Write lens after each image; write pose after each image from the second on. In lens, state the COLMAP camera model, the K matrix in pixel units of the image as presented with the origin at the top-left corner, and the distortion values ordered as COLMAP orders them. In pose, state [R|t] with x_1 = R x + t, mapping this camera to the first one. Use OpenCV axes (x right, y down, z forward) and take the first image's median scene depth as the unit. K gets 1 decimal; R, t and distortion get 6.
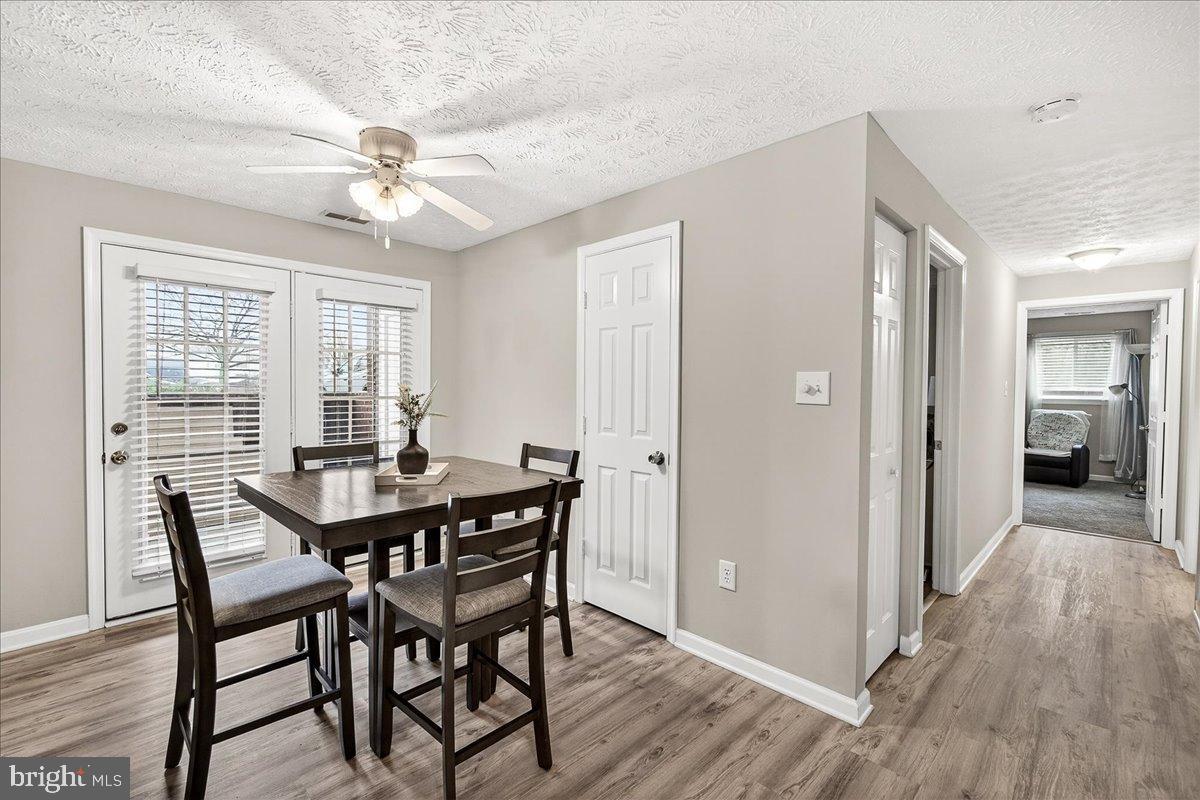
lens RADIAL K [[529.5, 0, 598.8], [0, 529.5, 399.0], [0, 0, 1]] dist [0.001318, -0.000529]
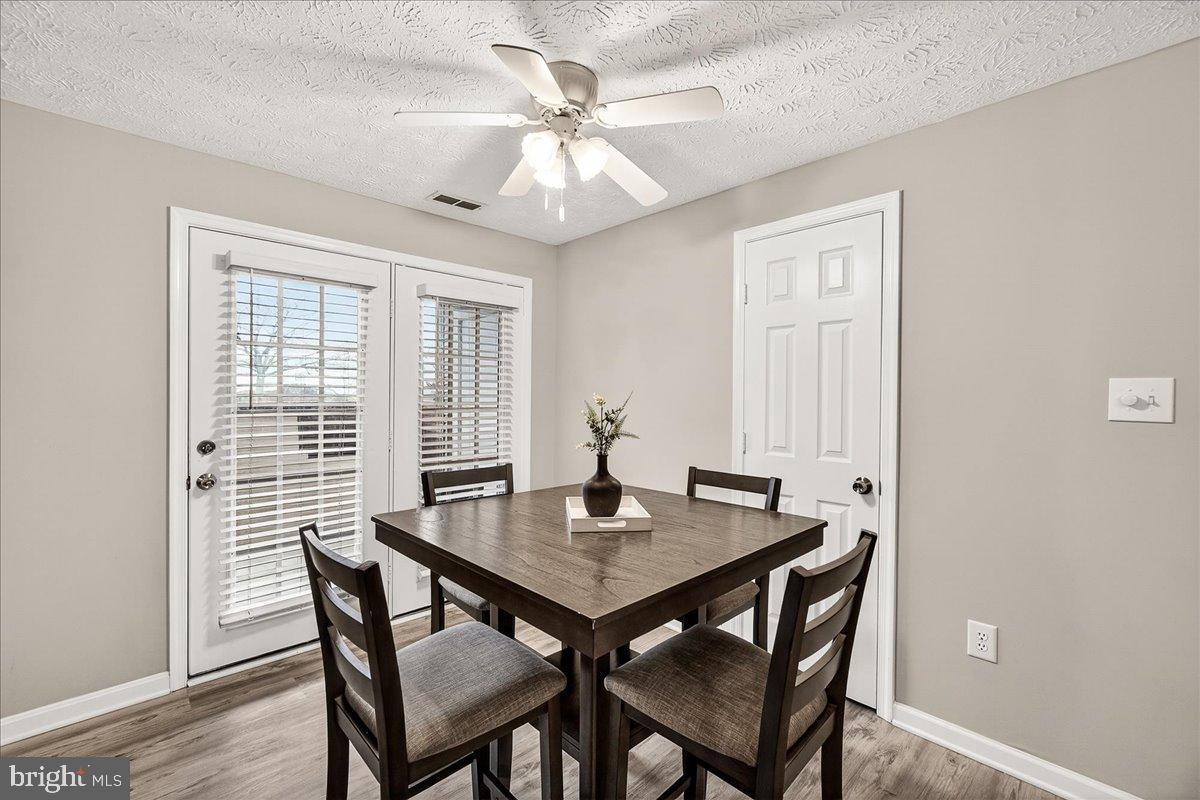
lens RADIAL K [[522.2, 0, 602.4], [0, 522.2, 399.8], [0, 0, 1]] dist [-0.000641, -0.000208]
pose [[0.999654, 0.000326, -0.026307, -0.258219], [-0.000714, 0.999891, -0.014740, -0.007558], [0.026299, 0.014754, 0.999545, 0.191081]]
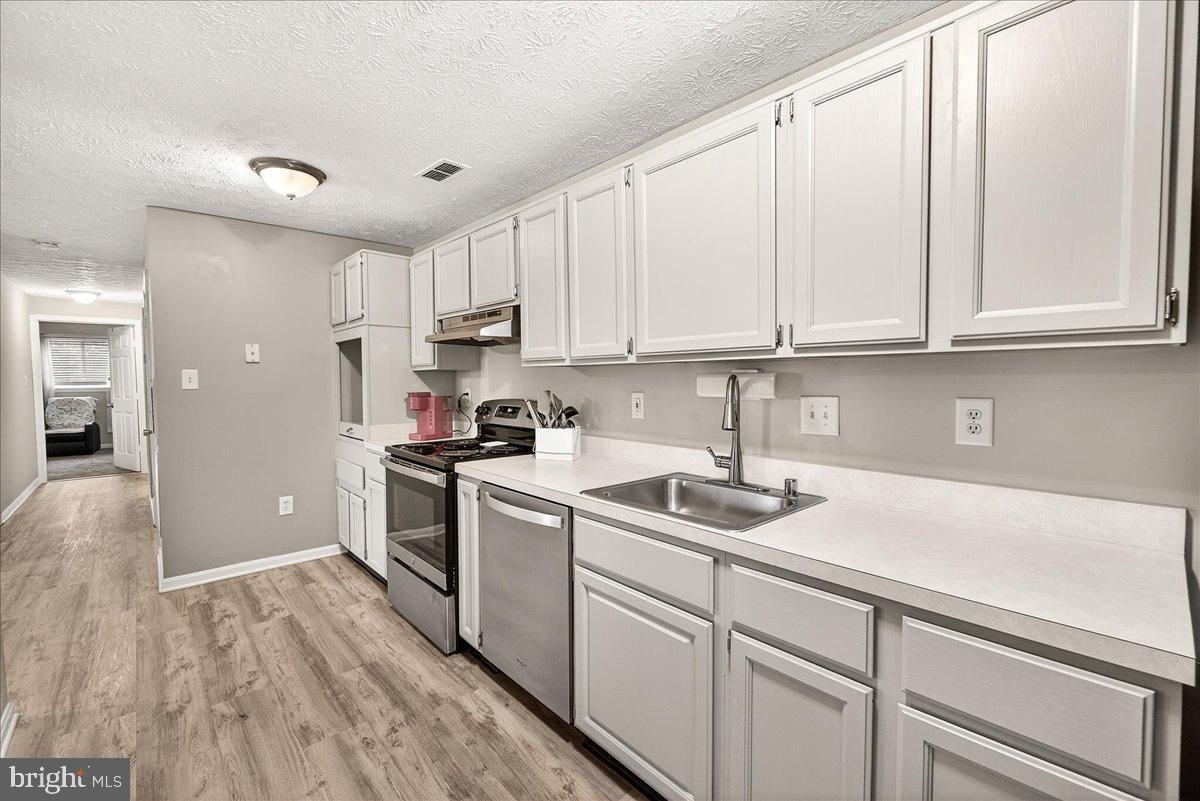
lens RADIAL K [[529.5, 0, 598.8], [0, 529.5, 399.5], [0, 0, 1]] dist [0.001318, -0.000529]
pose [[0.080813, -0.054330, 0.995247, -0.647993], [0.033080, 0.998109, 0.051801, 0.007751], [-0.996180, 0.028736, 0.082458, -0.797987]]
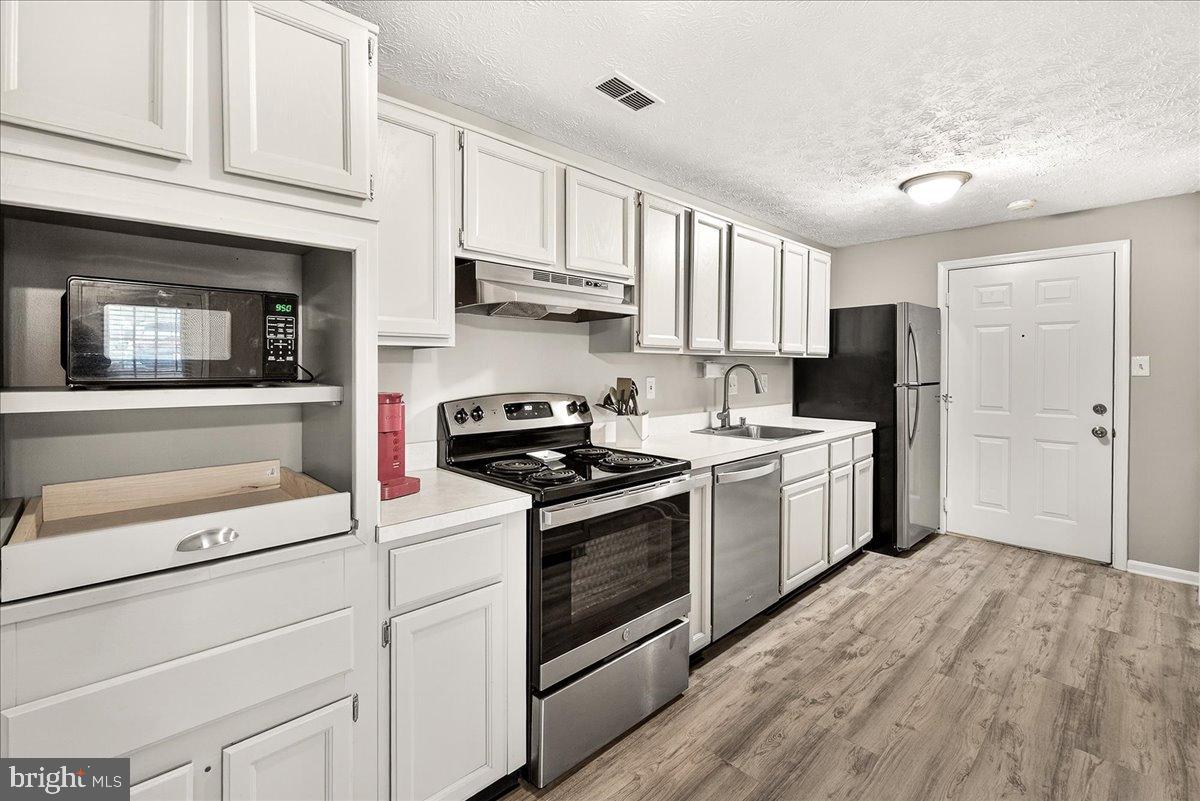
lens RADIAL K [[525.5, 0, 604.4], [0, 525.5, 371.1], [0, 0, 1]] dist [-0.003028, 0.000716]
pose [[-0.999516, -0.013593, 0.027978, 0.264774], [-0.012569, 0.999256, 0.036464, -0.005943], [-0.028452, 0.036094, -0.998943, 0.240680]]
